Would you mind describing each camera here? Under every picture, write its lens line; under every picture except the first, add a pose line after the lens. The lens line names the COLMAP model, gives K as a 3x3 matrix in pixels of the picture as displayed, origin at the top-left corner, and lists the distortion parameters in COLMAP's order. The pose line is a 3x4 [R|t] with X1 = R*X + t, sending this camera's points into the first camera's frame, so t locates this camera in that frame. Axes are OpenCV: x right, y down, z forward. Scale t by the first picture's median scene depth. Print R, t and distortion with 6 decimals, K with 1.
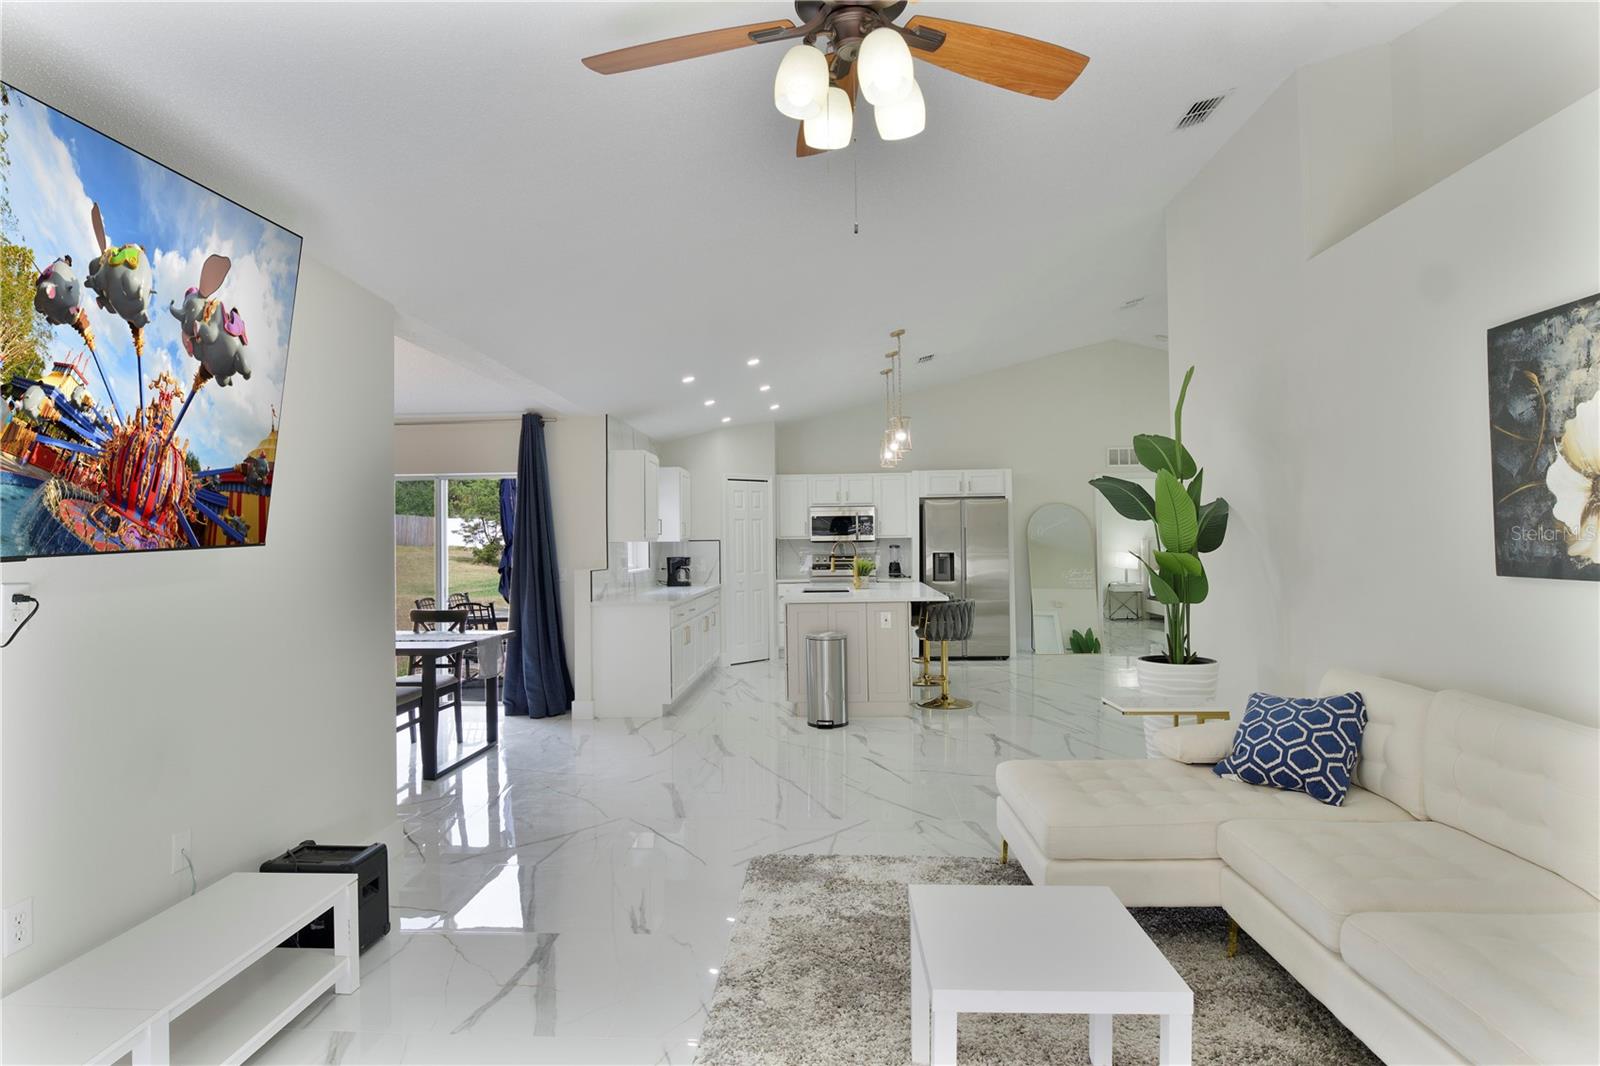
lens RADIAL K [[842.8, 0, 786.3], [0, 842.8, 526.0], [0, 0, 1]] dist [-0.024903, 0.002821]
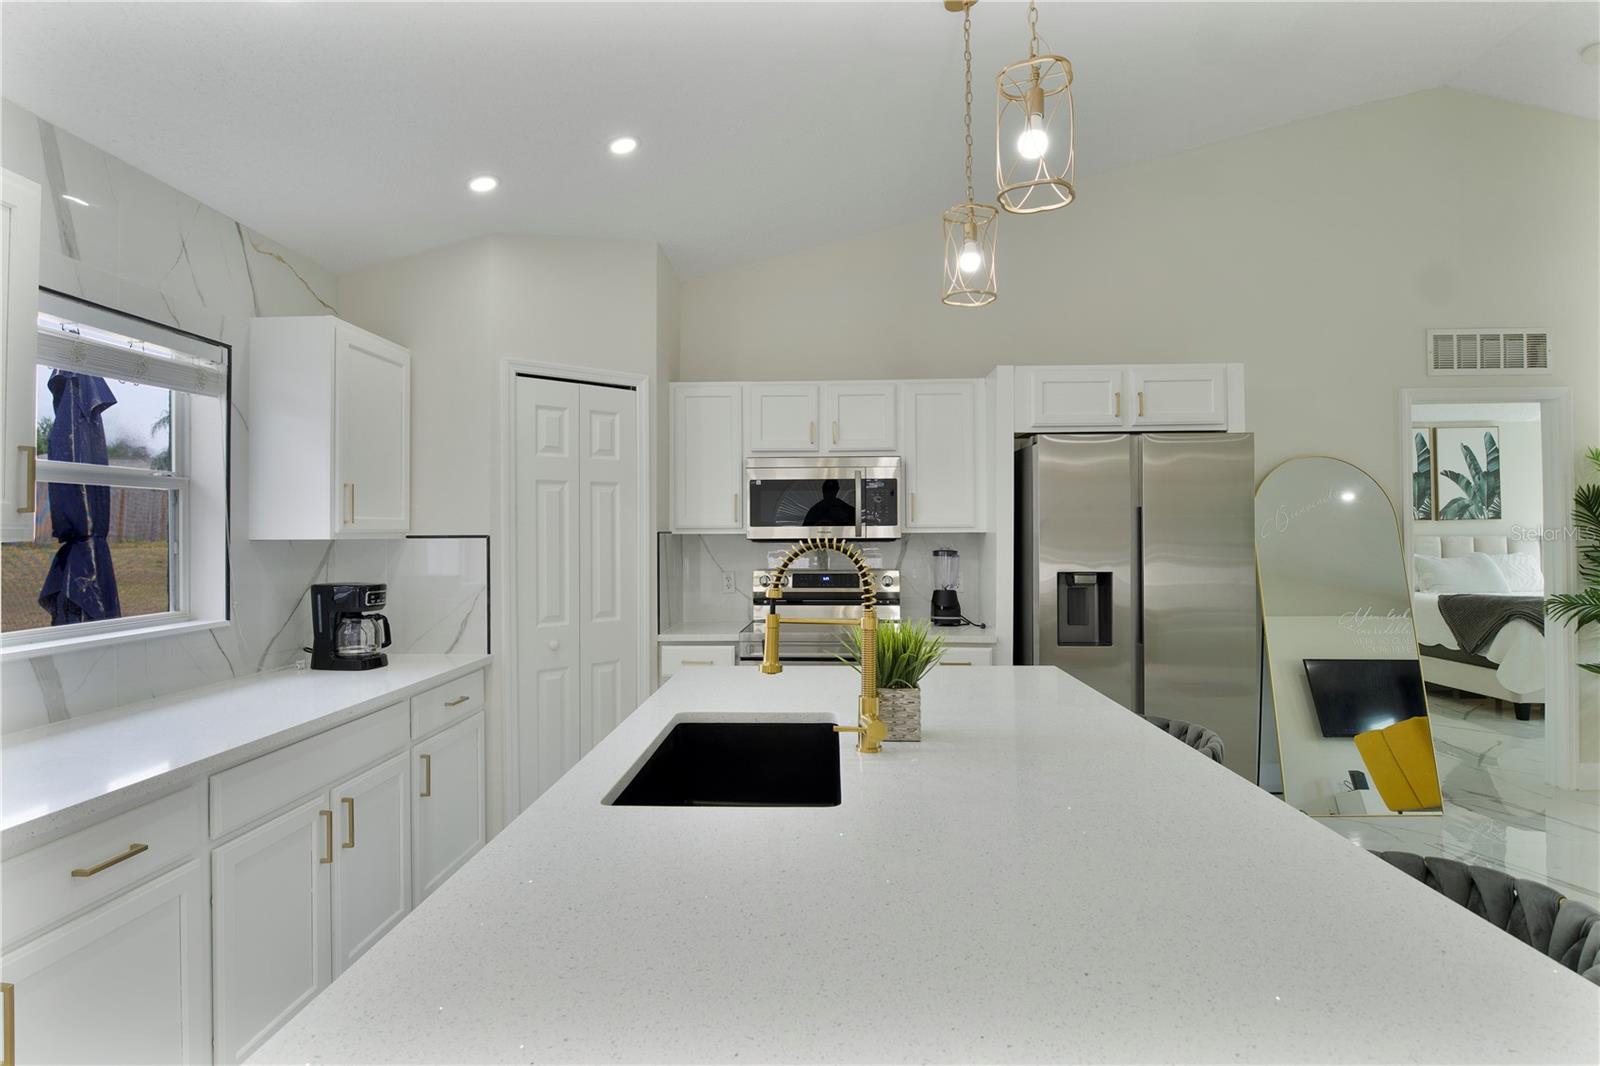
lens RADIAL K [[842.8, 0, 786.3], [0, 842.8, 526.0], [0, 0, 1]] dist [-0.024903, 0.002821]
pose [[0.999866, 0.006632, 0.014976, 0.043232], [-0.006753, 0.999945, 0.008009, 0.008223], [-0.014922, -0.008109, 0.999856, 0.598942]]
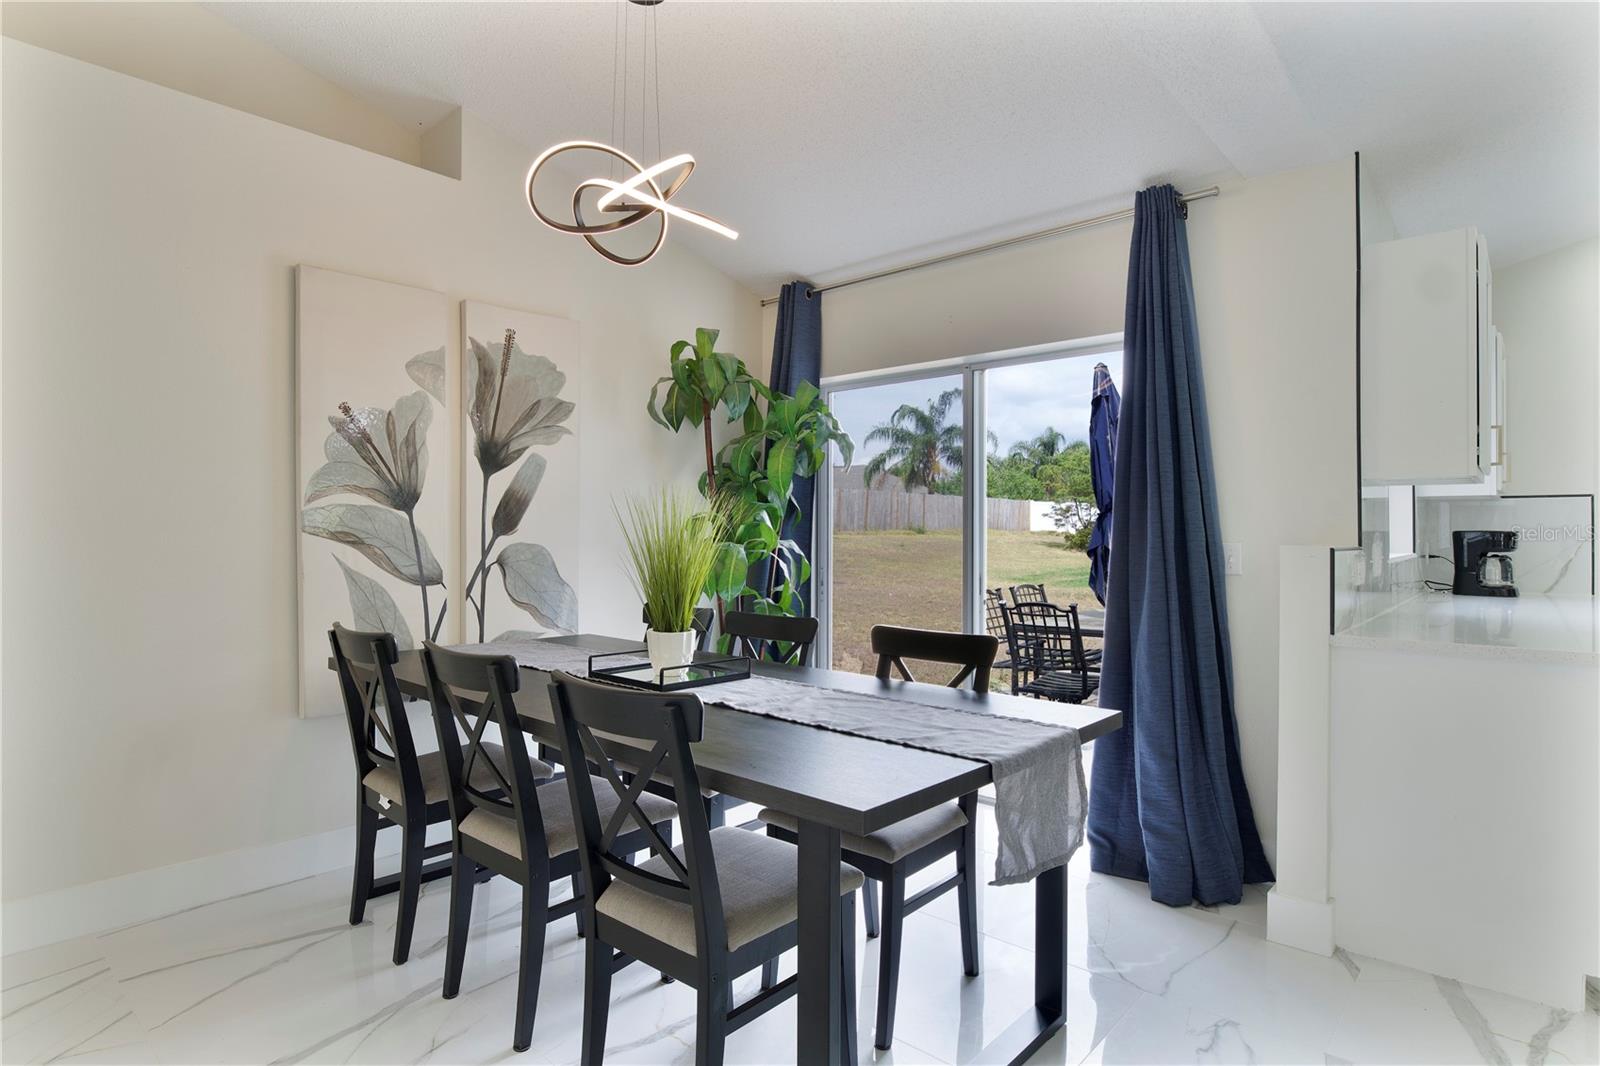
lens RADIAL K [[842.8, 0, 786.3], [0, 842.8, 526.0], [0, 0, 1]] dist [-0.024903, 0.002821]
pose [[0.777109, 0.009249, -0.629298, -0.127565], [-0.000500, 0.999901, 0.014078, 0.025919], [0.629366, -0.010625, 0.777037, 0.386075]]
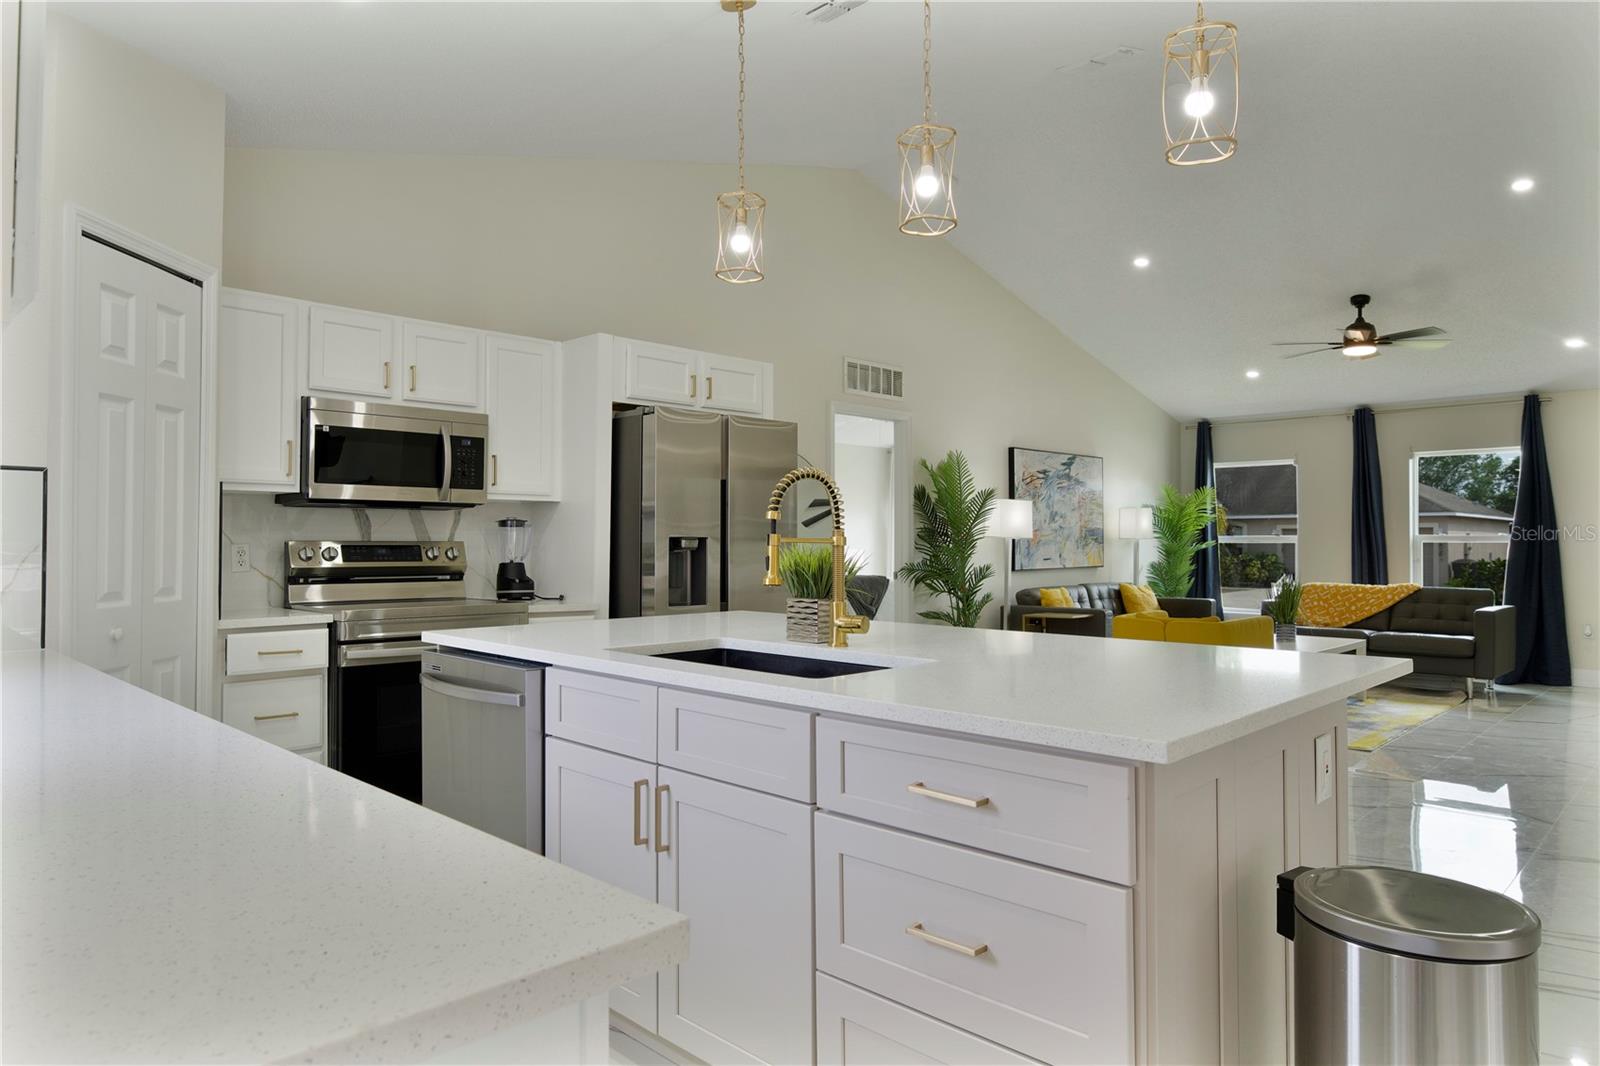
lens RADIAL K [[991.9, 0, 787.3], [0, 991.9, 526.1], [0, 0, 1]] dist [-0.004811, -0.002380]
pose [[0.660474, 0.025706, 0.750409, -0.143678], [-0.022923, 0.999638, -0.014067, 0.030900], [-0.750499, -0.007911, 0.660824, 0.619509]]
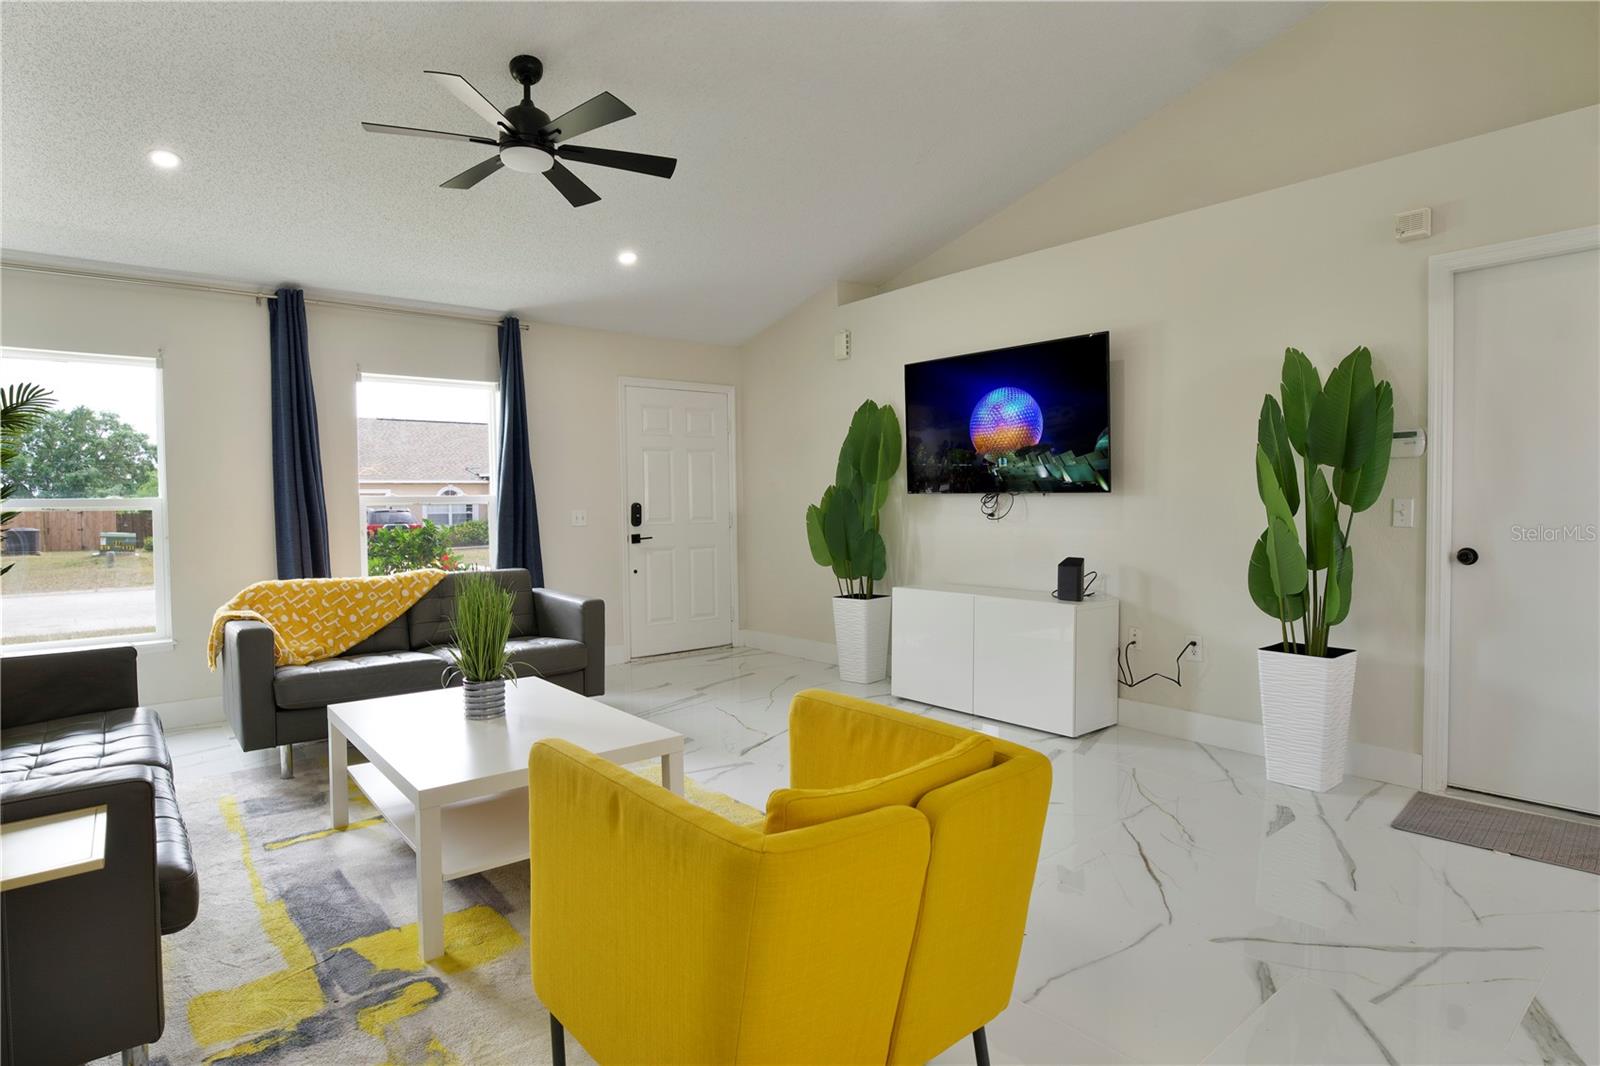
lens RADIAL K [[842.8, 0, 786.3], [0, 842.8, 526.0], [0, 0, 1]] dist [-0.024903, 0.002821]
pose [[-0.670308, -0.002185, 0.742080, 0.373269], [0.006564, 0.999939, 0.008873, 0.028681], [-0.742054, 0.010819, -0.670253, 0.950293]]
